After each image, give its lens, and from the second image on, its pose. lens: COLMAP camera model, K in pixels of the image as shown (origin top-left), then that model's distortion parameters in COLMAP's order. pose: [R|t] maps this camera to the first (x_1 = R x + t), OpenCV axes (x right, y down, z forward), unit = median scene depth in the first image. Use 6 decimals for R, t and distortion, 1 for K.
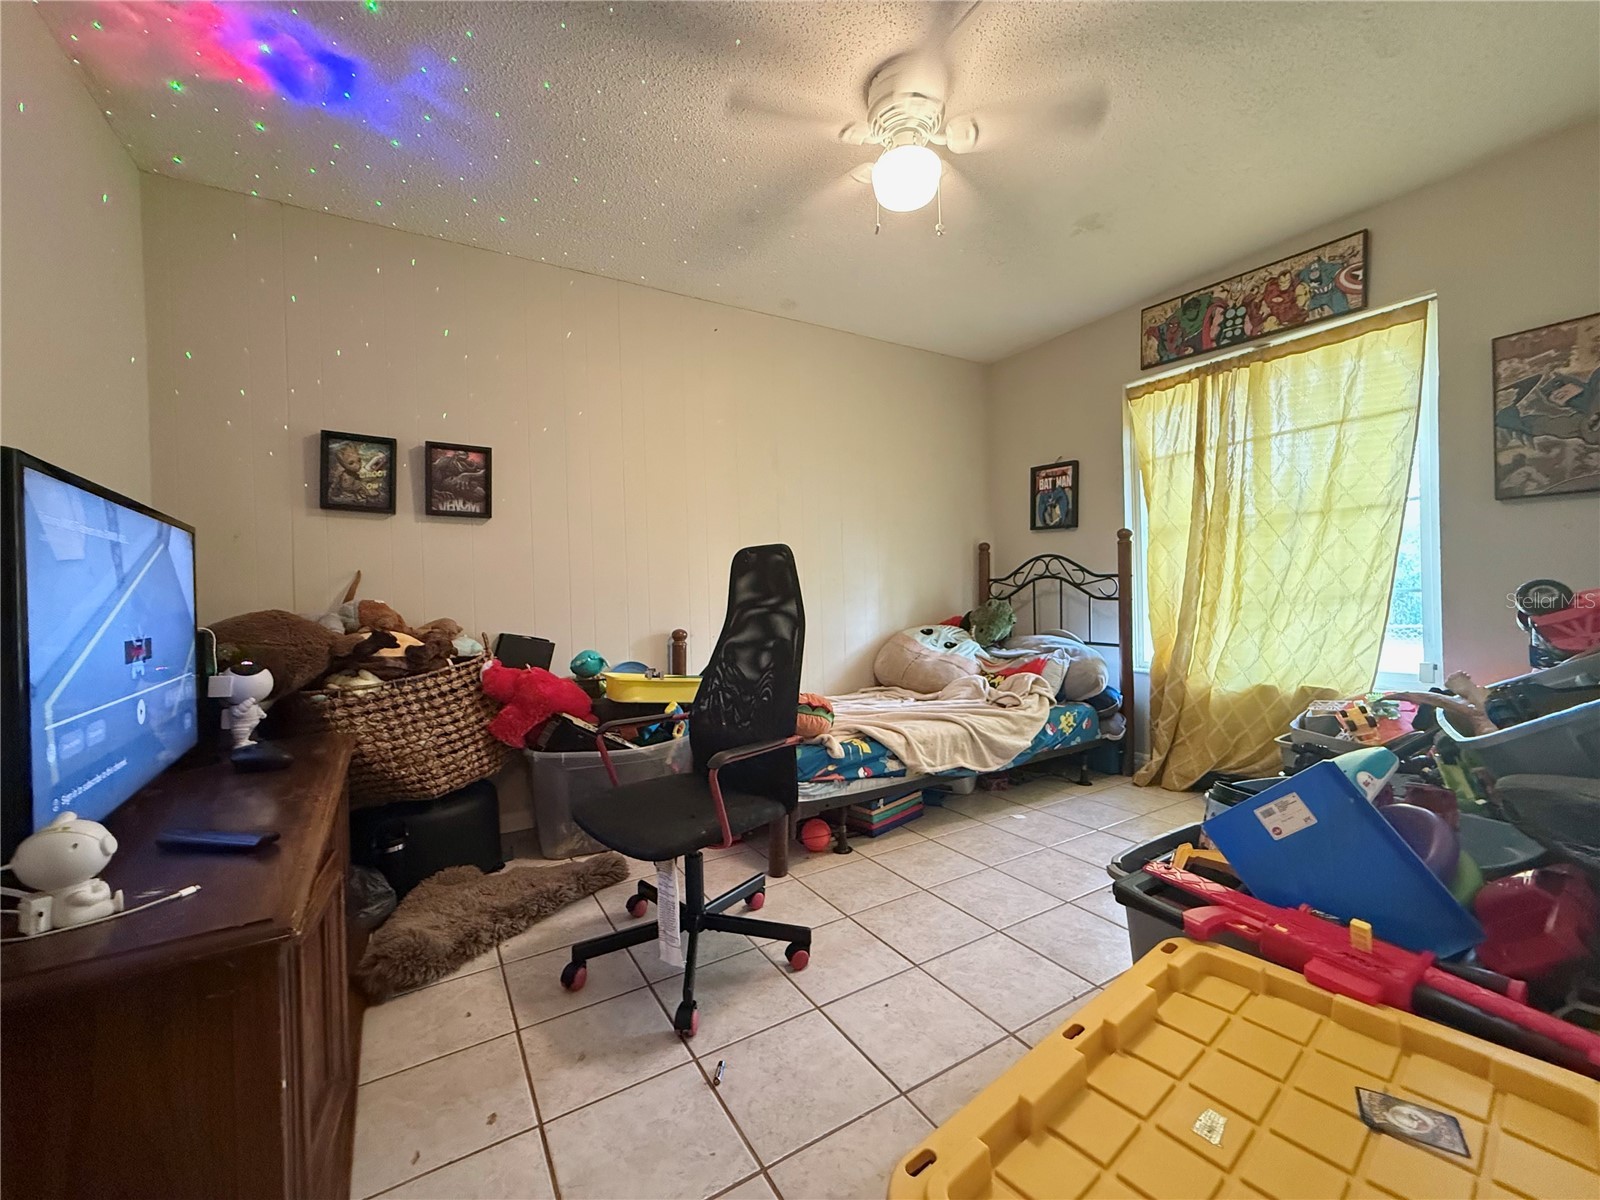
lens RADIAL K [[634.6, 0, 809.5], [0, 634.6, 601.7], [0, 0, 1]] dist [0.001038, -0.001518]
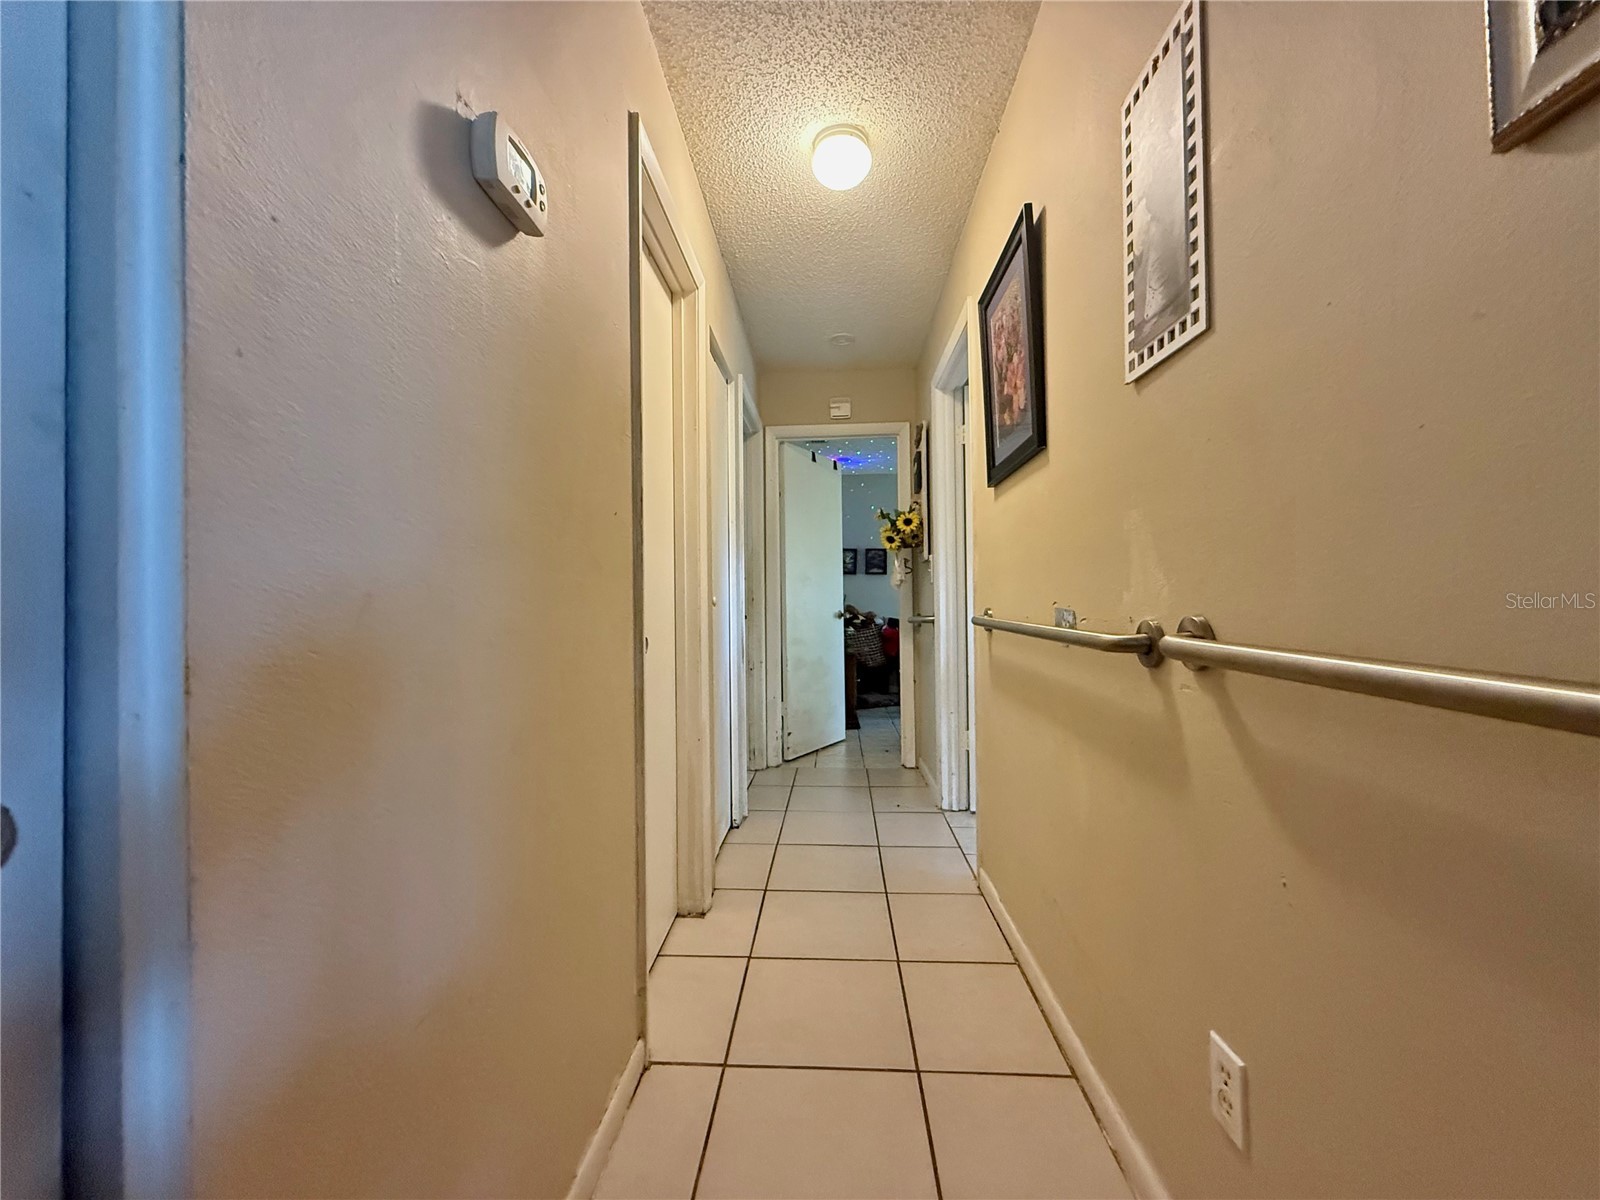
lens RADIAL K [[634.6, 0, 803.1], [0, 634.6, 597.0], [0, 0, 1]] dist [0.001038, -0.001518]
pose [[0.808402, -0.004013, -0.588617, 0.837841], [-0.000444, 0.999972, -0.007429, -0.015283], [0.588630, 0.006267, 0.808378, -1.454725]]
